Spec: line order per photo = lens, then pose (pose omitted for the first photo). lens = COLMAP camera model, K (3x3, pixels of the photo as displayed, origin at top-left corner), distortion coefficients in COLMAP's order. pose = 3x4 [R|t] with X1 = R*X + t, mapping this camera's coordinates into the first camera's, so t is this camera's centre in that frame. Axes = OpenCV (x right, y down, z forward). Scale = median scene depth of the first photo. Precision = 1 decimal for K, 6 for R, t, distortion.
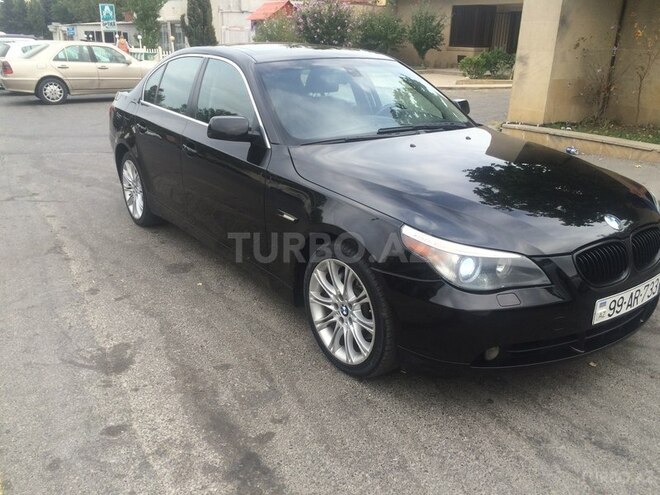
lens RADIAL K [[565.8, 0, 330.0], [0, 565.8, 247.5], [0, 0, 1]] dist [0.070693, -0.094435]
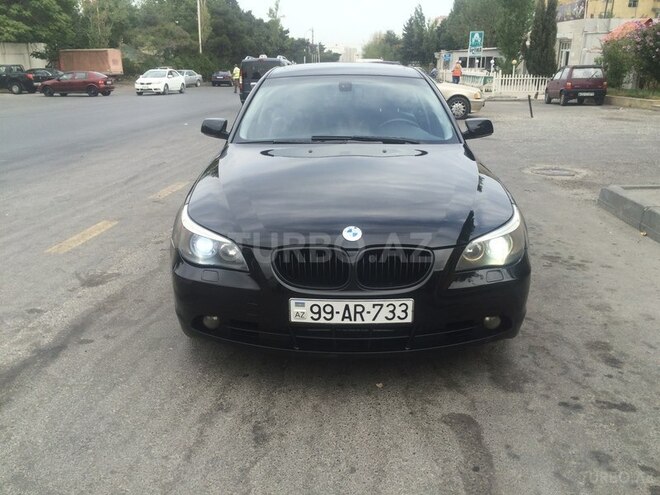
lens RADIAL K [[565.8, 0, 330.0], [0, 565.8, 247.5], [0, 0, 1]] dist [0.070693, -0.094435]
pose [[0.803910, 0.173354, -0.568926, 0.219444], [-0.195122, 0.980508, 0.023051, -0.007558], [0.561832, 0.092479, 0.822066, 0.033742]]
